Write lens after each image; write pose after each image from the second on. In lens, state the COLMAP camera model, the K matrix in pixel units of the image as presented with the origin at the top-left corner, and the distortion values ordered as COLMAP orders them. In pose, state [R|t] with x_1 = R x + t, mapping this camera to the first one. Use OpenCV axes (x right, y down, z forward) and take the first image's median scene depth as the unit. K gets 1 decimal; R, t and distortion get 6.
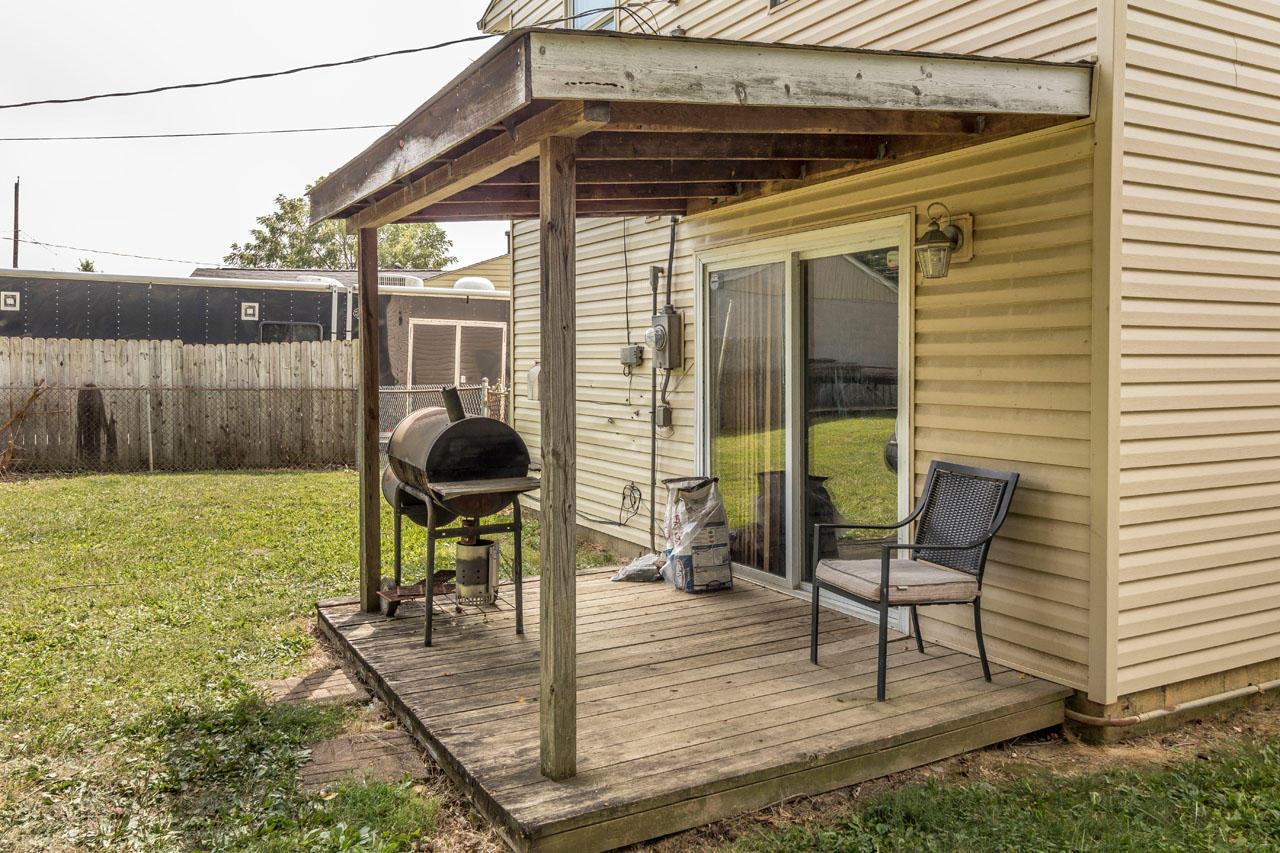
lens RADIAL K [[988.0, 0, 590.5], [0, 988.0, 384.1], [0, 0, 1]] dist [0.002543, 0.002528]
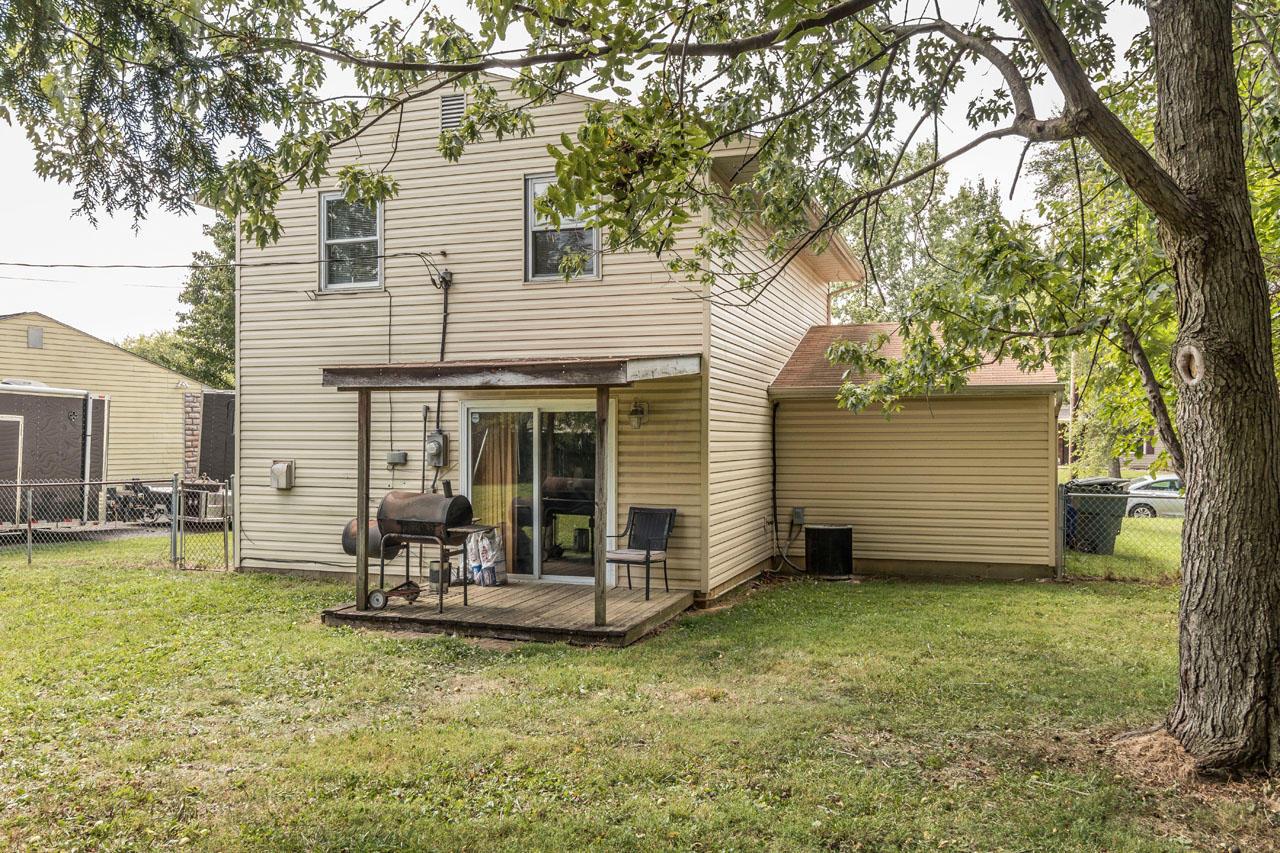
lens RADIAL K [[1049.1, 0, 637.0], [0, 1049.1, 424.5], [0, 0, 1]] dist [0.004173, 0.009431]
pose [[0.719663, 0.009665, 0.694256, -1.085061], [0.014694, 0.999467, -0.029146, -0.034987], [-0.694168, 0.031177, 0.719138, -0.629233]]
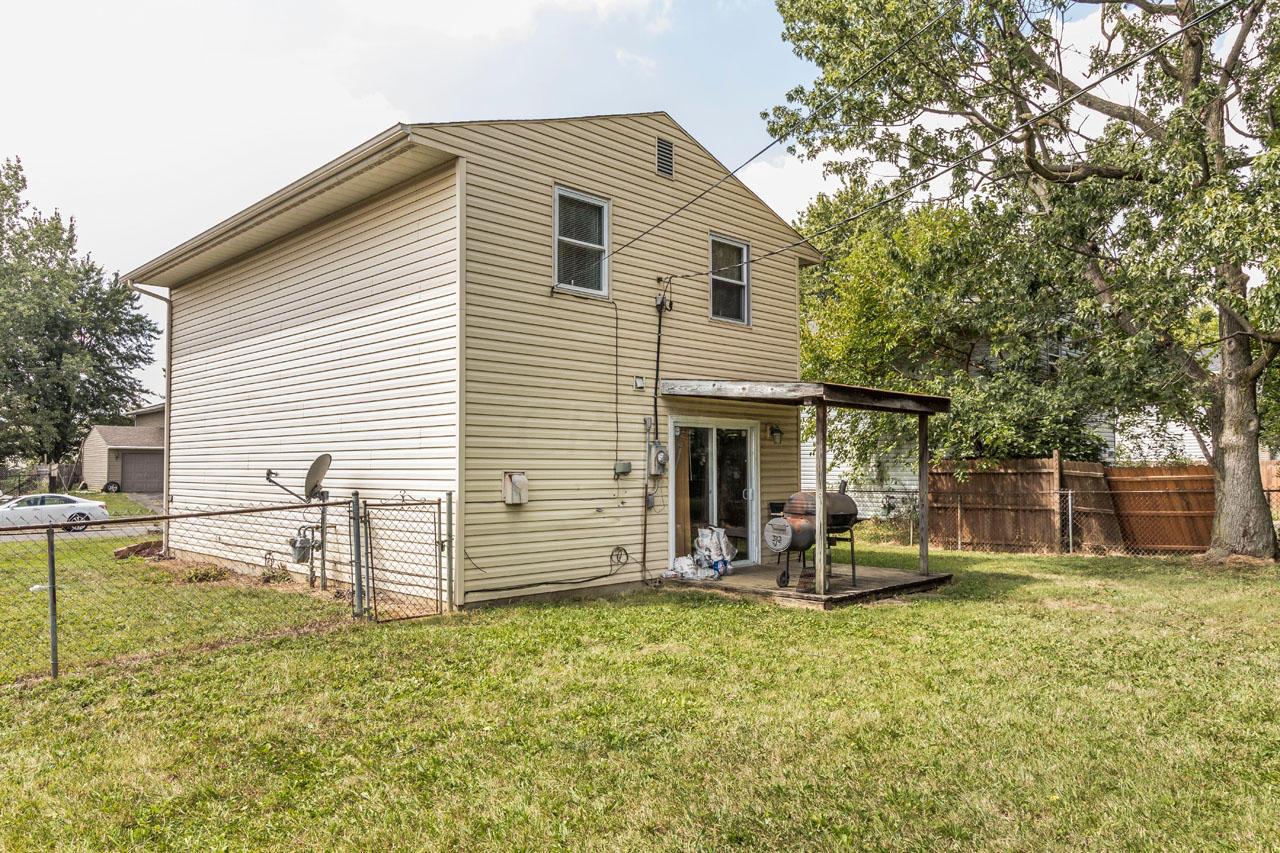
lens RADIAL K [[860.7, 0, 635.1], [0, 860.7, 423.2], [0, 0, 1]] dist [-0.000720, 0.000071]
pose [[-0.312045, 0.046688, 0.948919, -1.666247], [0.019946, 0.998894, -0.042588, -0.051889], [-0.949858, 0.005638, -0.312631, 1.796424]]
